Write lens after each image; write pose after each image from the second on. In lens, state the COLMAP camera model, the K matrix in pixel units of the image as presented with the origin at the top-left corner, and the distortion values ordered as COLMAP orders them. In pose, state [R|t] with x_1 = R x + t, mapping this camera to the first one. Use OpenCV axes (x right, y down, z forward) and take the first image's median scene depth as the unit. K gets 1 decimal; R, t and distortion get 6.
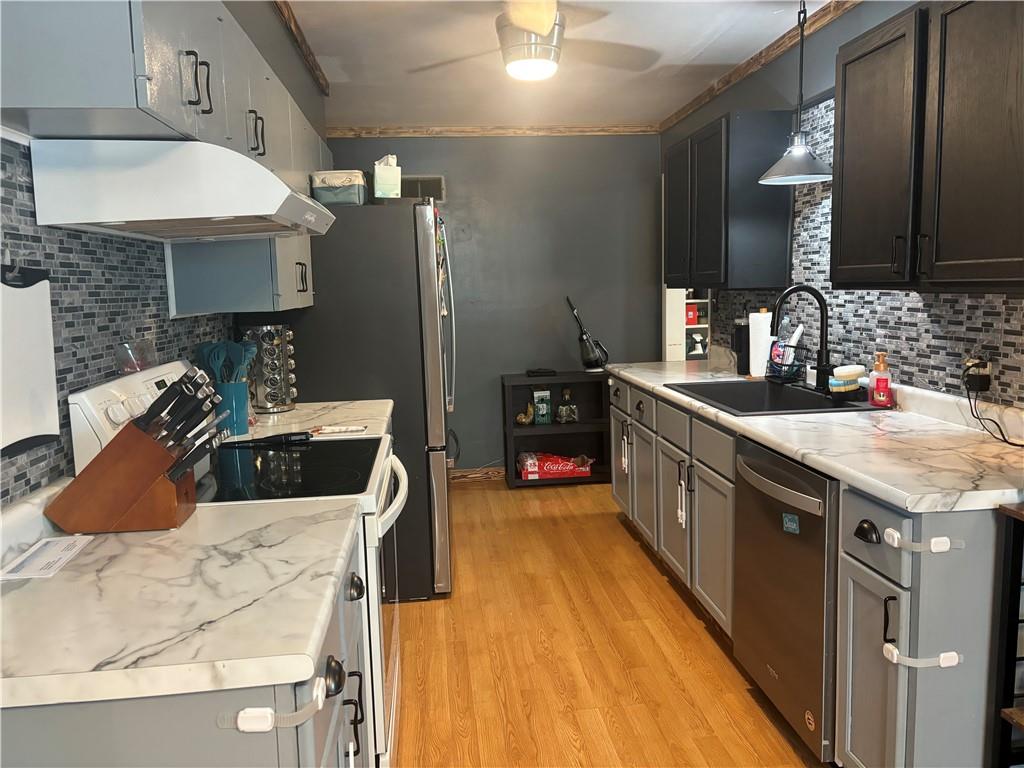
lens RADIAL K [[771.9, 0, 508.8], [0, 771.9, 387.3], [0, 0, 1]] dist [0.048922, -0.037860]
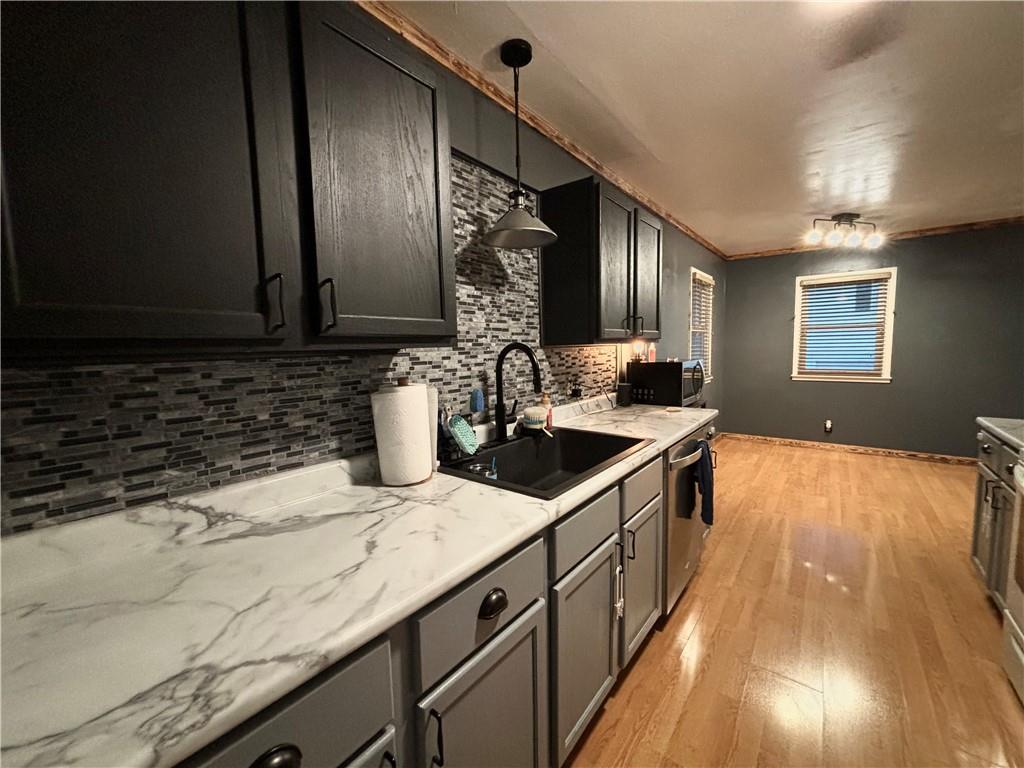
lens RADIAL K [[414.2, 0, 508.4], [0, 414.2, 386.4], [0, 0, 1]] dist [0.000562, -0.001937]
pose [[-0.711732, -0.025473, 0.701989, -0.010924], [0.134127, 0.976028, 0.171405, -0.207650], [-0.689527, 0.216150, -0.691254, 1.698293]]
